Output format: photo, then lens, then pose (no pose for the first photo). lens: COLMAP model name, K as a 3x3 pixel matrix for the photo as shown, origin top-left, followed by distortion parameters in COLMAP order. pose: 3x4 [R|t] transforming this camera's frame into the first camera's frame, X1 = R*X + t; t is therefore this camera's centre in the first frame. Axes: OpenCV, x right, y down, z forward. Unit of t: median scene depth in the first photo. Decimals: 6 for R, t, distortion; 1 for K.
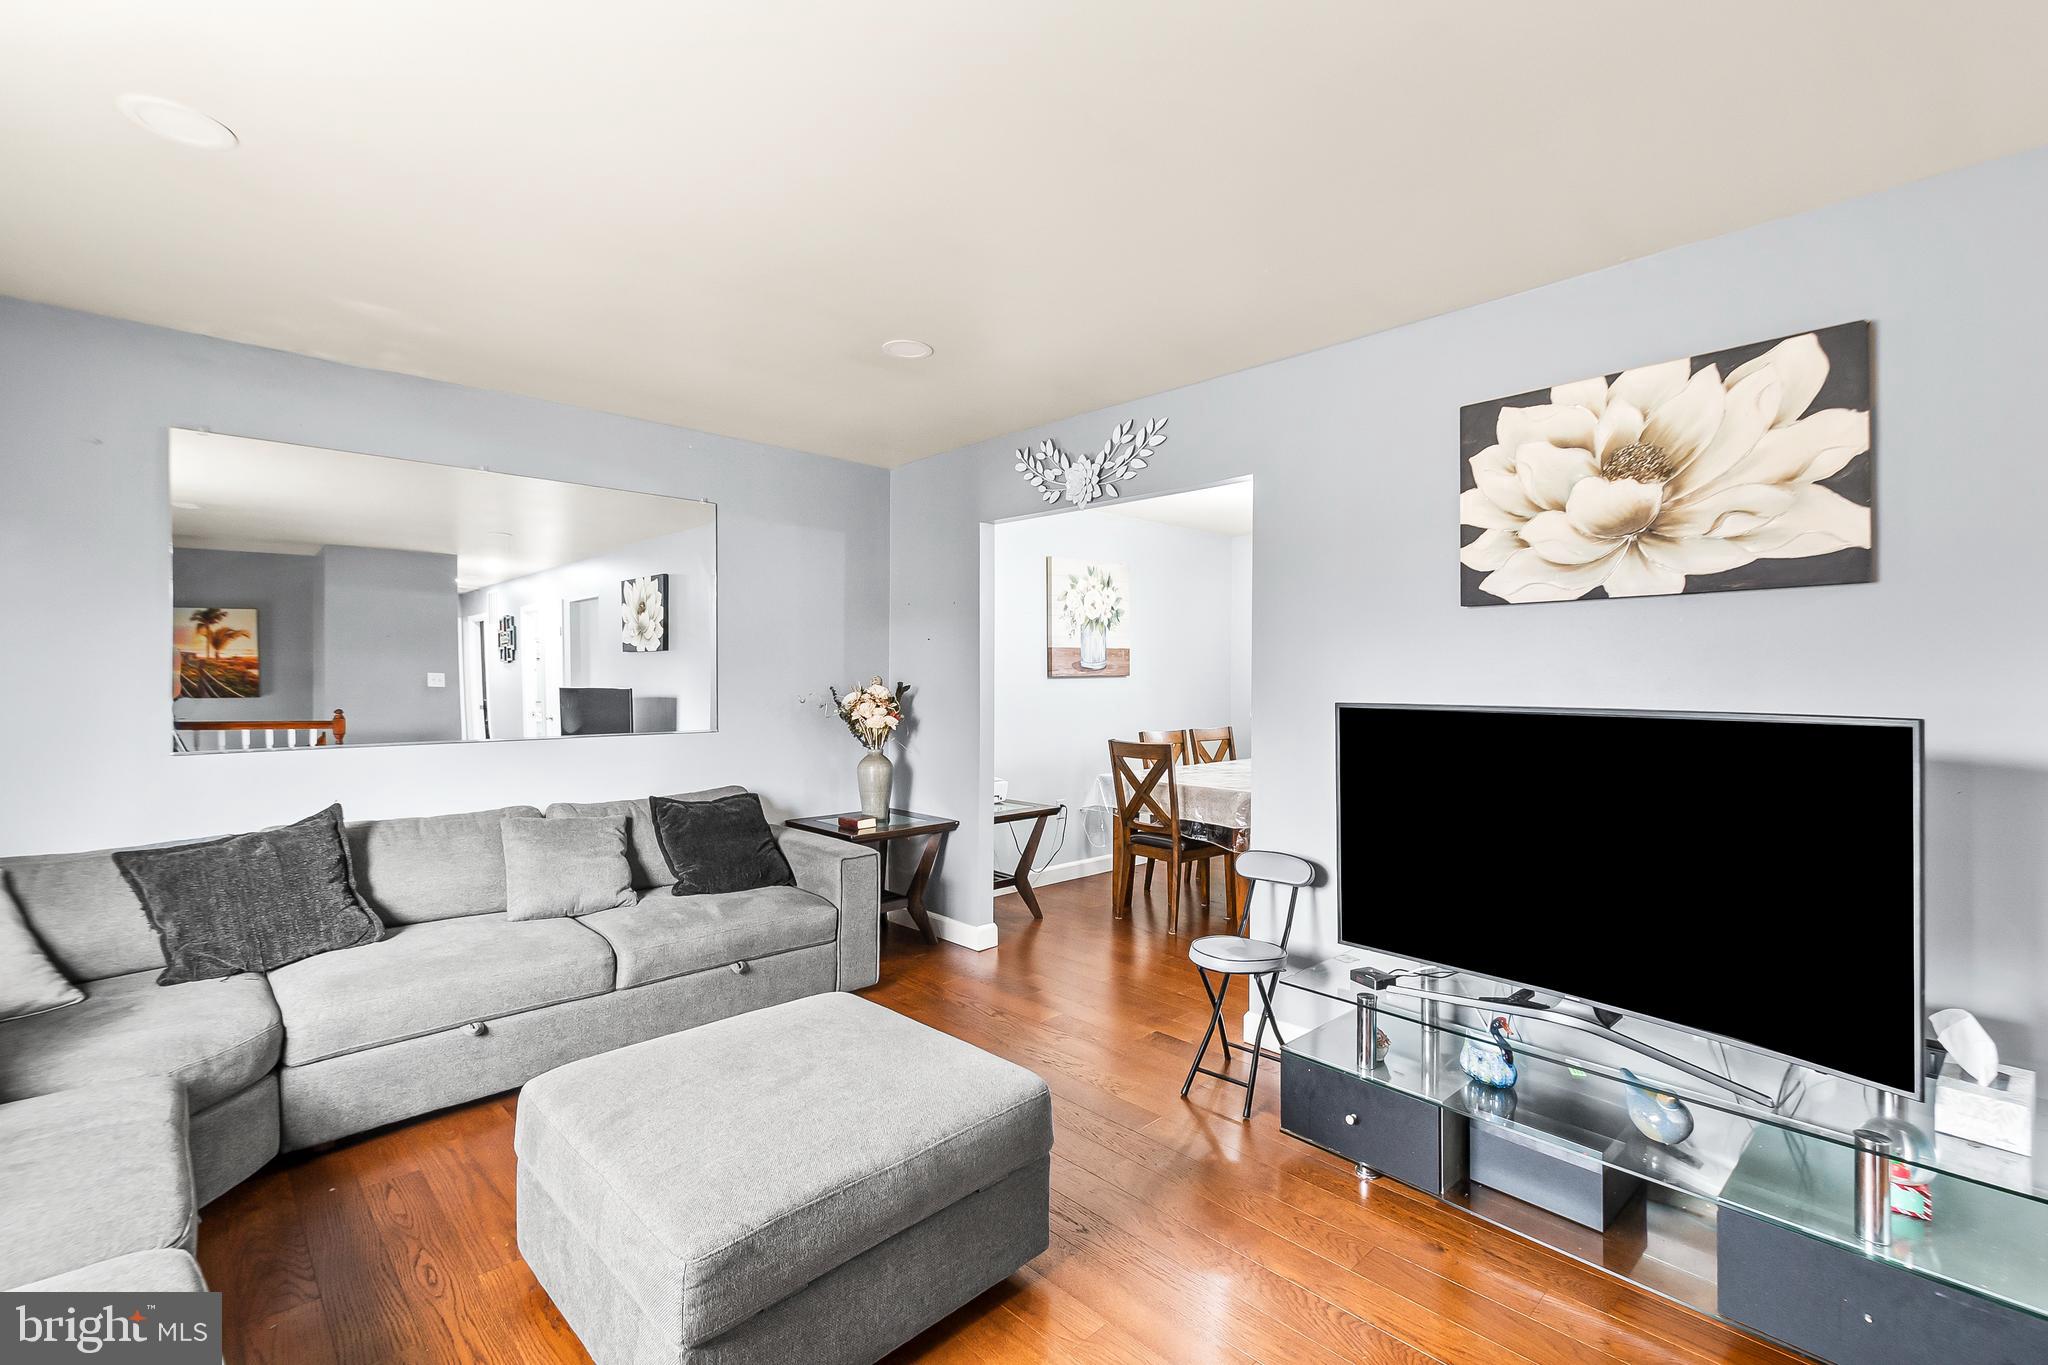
lens RADIAL K [[892.7, 0, 1023.7], [0, 892.7, 692.2], [0, 0, 1]] dist [0.006321, -0.000911]
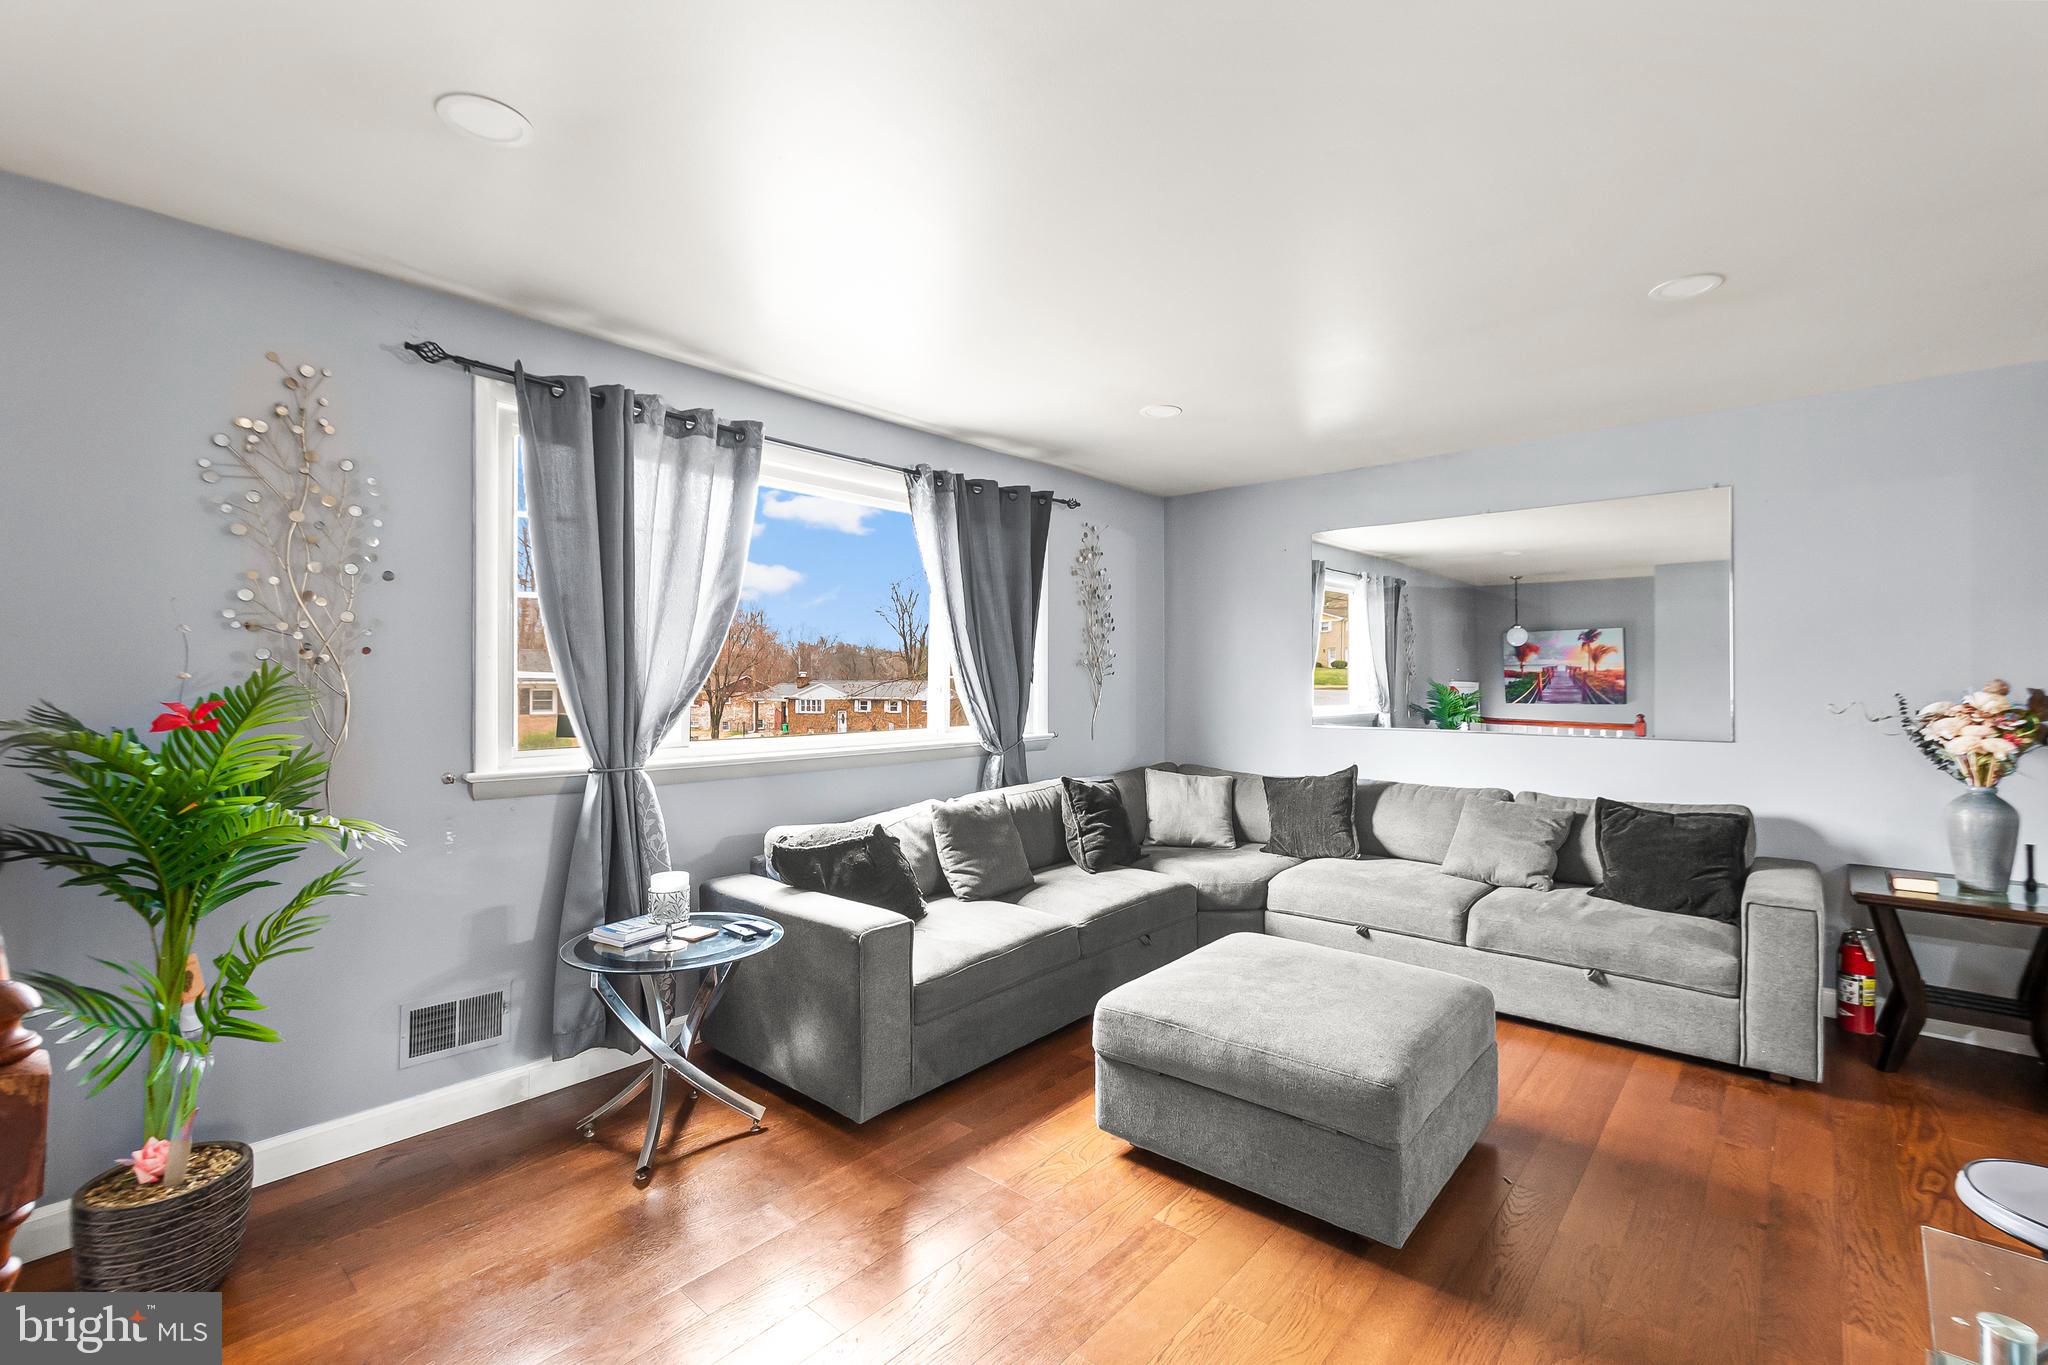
lens RADIAL K [[892.7, 0, 1016.4], [0, 892.7, 679.5], [0, 0, 1]] dist [0.006321, -0.000911]
pose [[0.079542, -0.006823, -0.996808, 0.542198], [-0.022741, 0.999704, -0.008658, 0.006182], [0.996572, 0.023357, 0.079364, 0.253528]]
